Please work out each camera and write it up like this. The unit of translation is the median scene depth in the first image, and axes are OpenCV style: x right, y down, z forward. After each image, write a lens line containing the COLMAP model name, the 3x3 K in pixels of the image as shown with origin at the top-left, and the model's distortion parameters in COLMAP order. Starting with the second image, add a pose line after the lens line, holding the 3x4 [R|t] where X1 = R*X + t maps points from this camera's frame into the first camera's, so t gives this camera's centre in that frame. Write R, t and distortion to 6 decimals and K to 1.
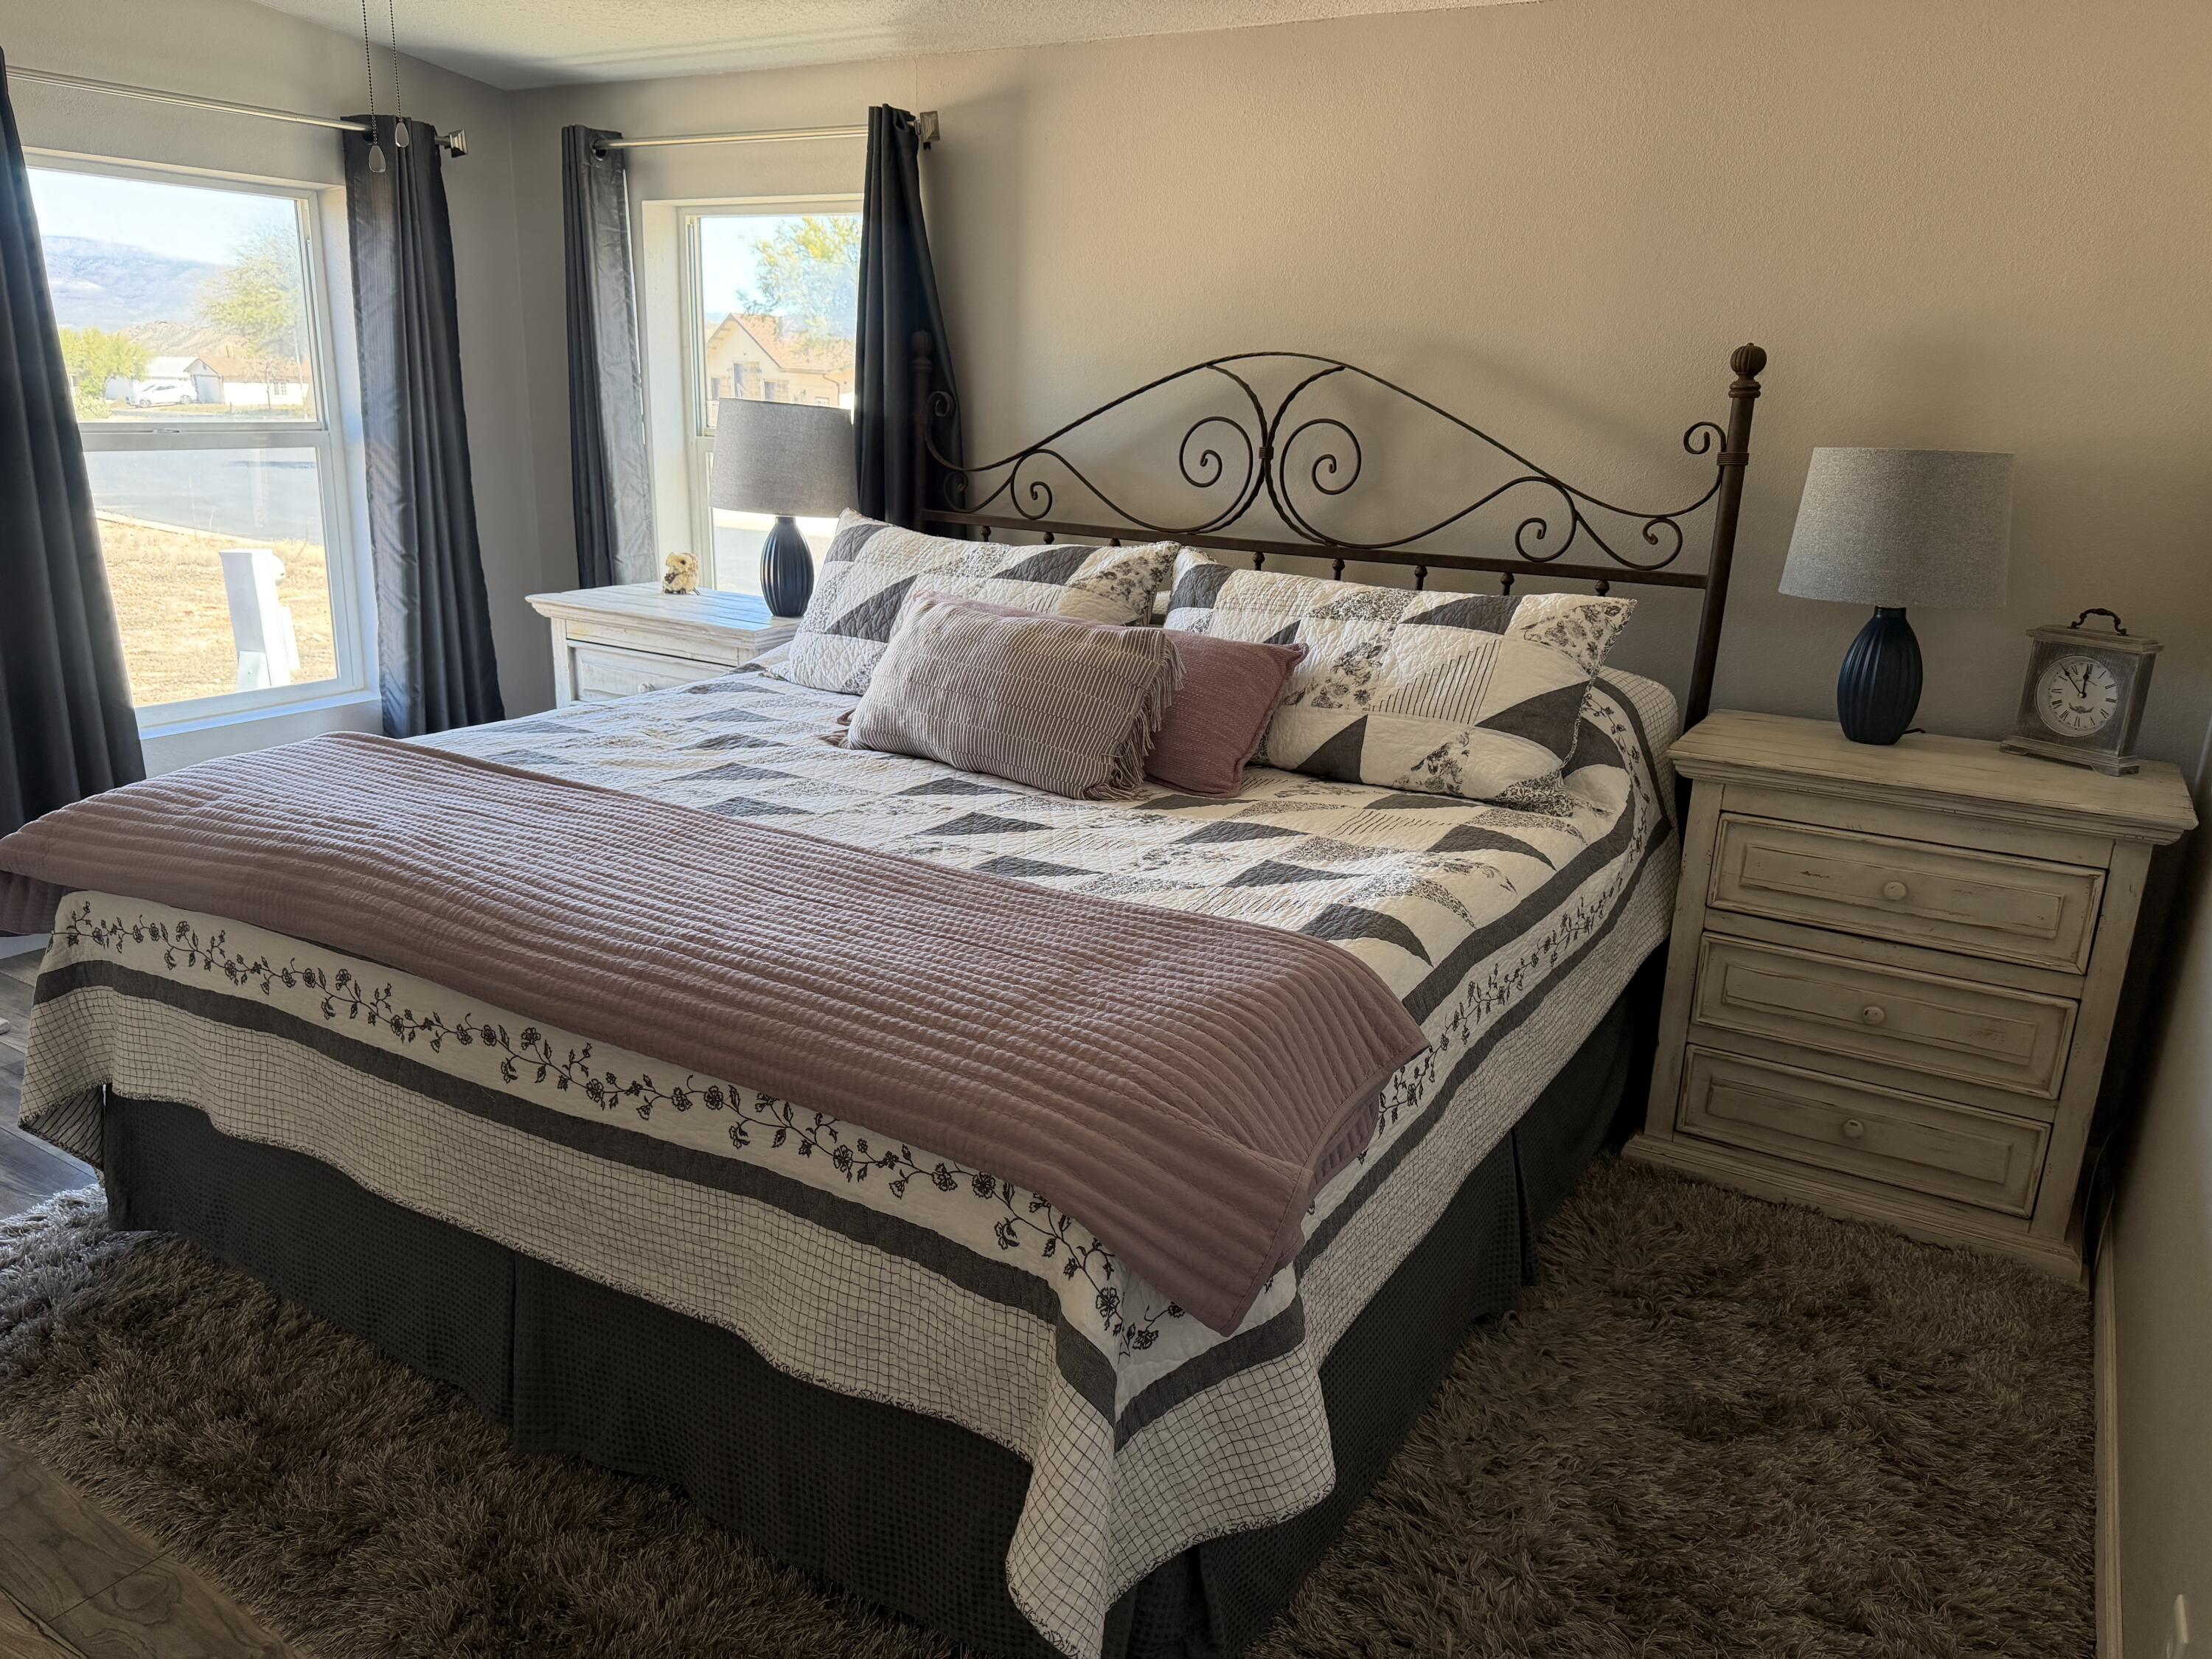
lens RADIAL K [[1557.6, 0, 1100.3], [0, 1557.6, 837.0], [0, 0, 1]] dist [0.140074, -0.245313]
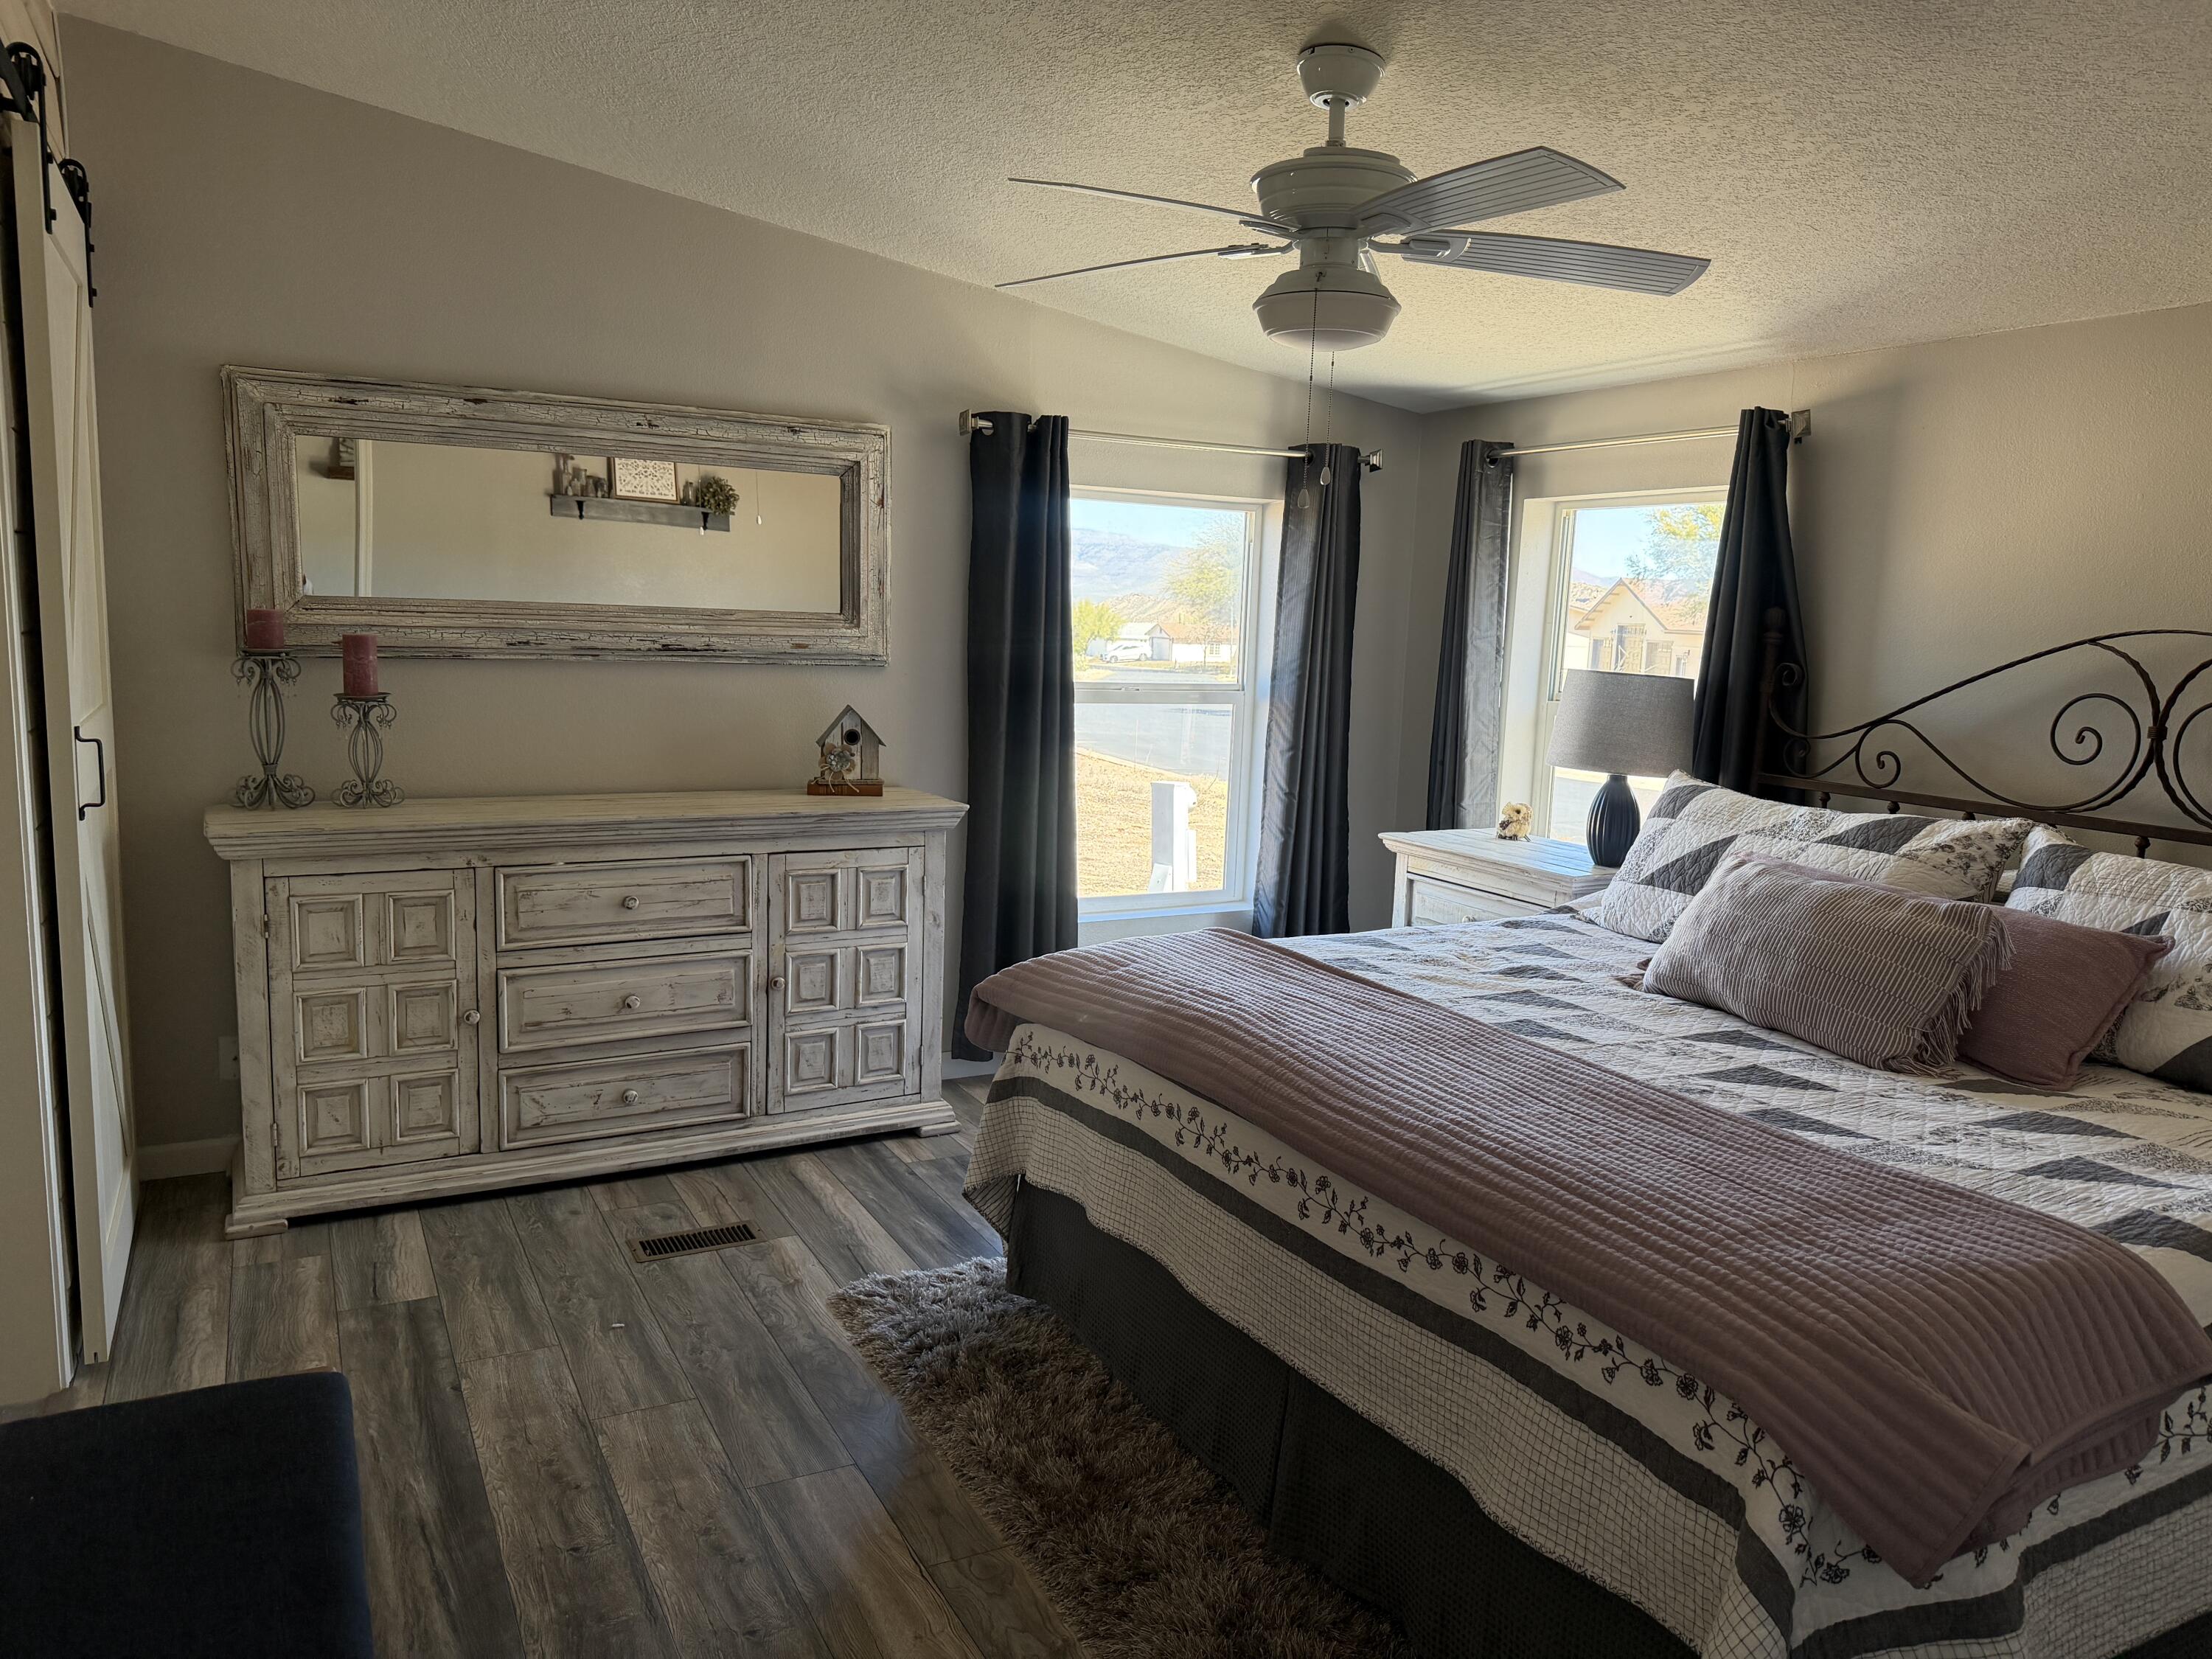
lens RADIAL K [[1552.9, 0, 1141.9], [0, 1552.9, 824.2], [0, 0, 1]] dist [0.215659, -0.328412]
pose [[0.873178, 0.065109, -0.483033, 0.068361], [-0.143763, 0.981351, -0.127602, 0.022858], [0.465717, 0.180861, 0.866254, -0.132950]]
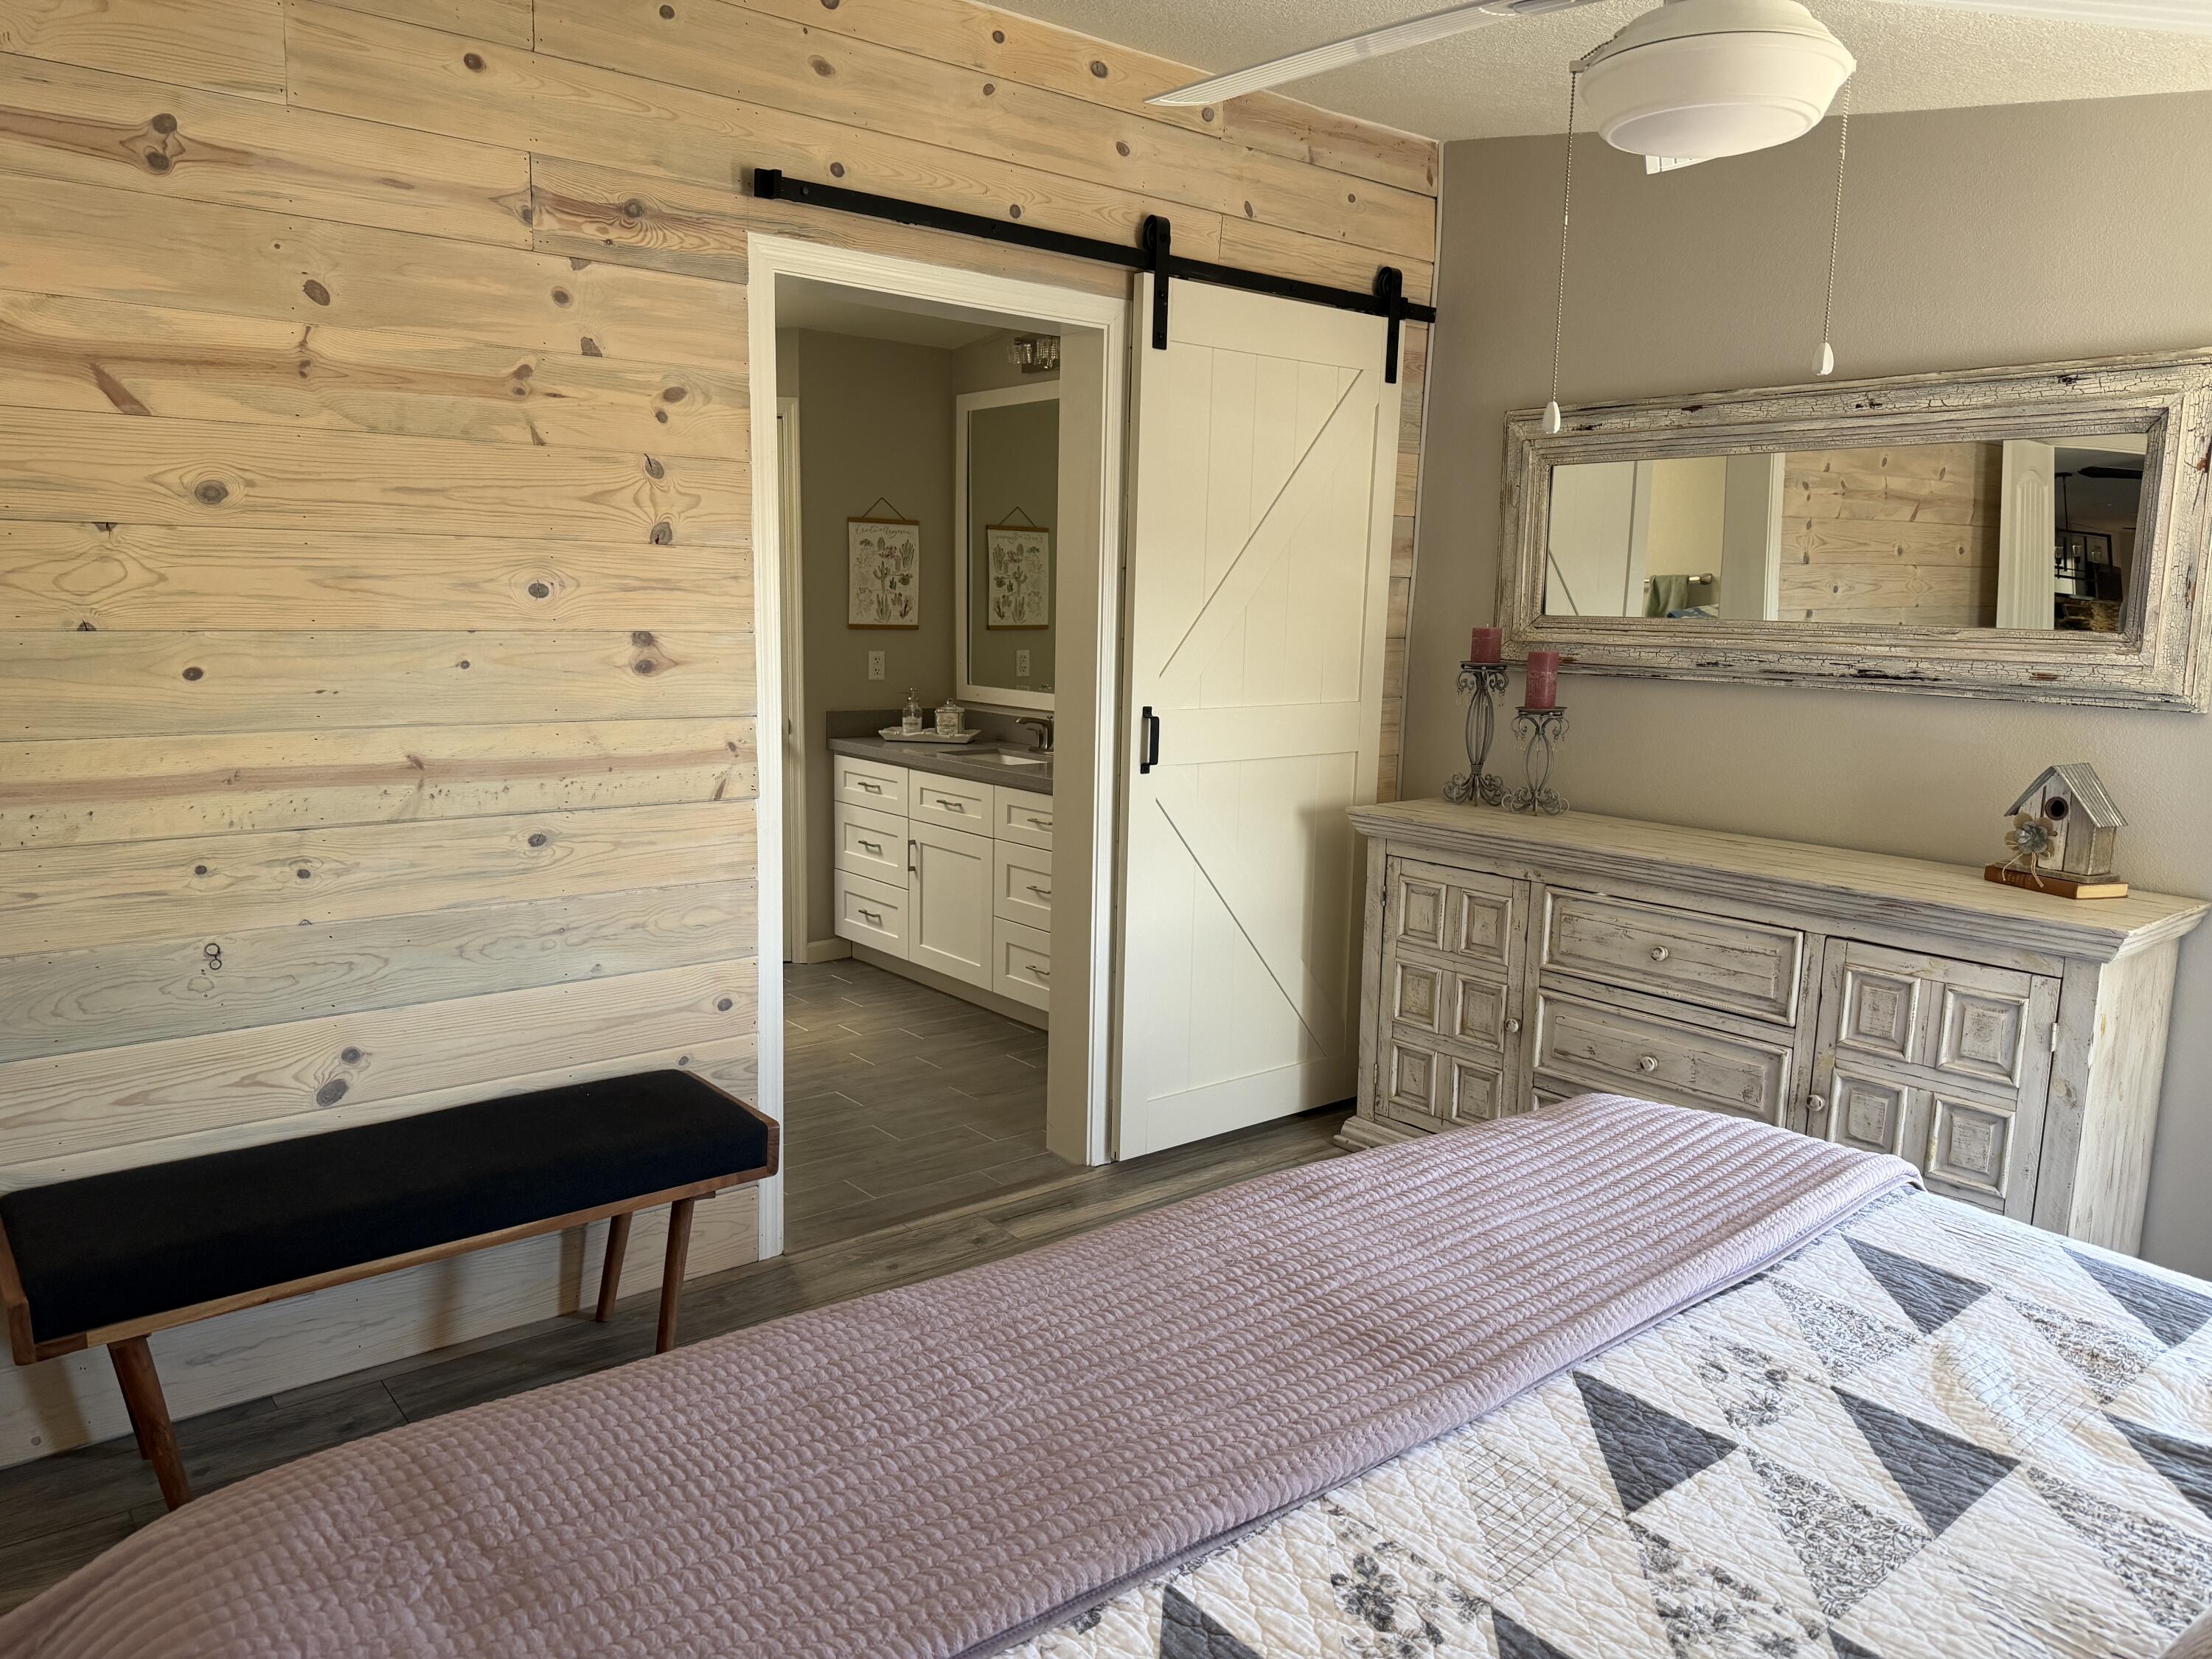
lens RADIAL K [[1581.6, 0, 1102.7], [0, 1581.6, 857.3], [0, 0, 1]] dist [0.063573, -0.097471]
pose [[-0.324569, 0.123939, -0.937707, 0.361288], [-0.297703, 0.927608, 0.225648, -0.302210], [0.897791, 0.352396, -0.264176, 0.990621]]
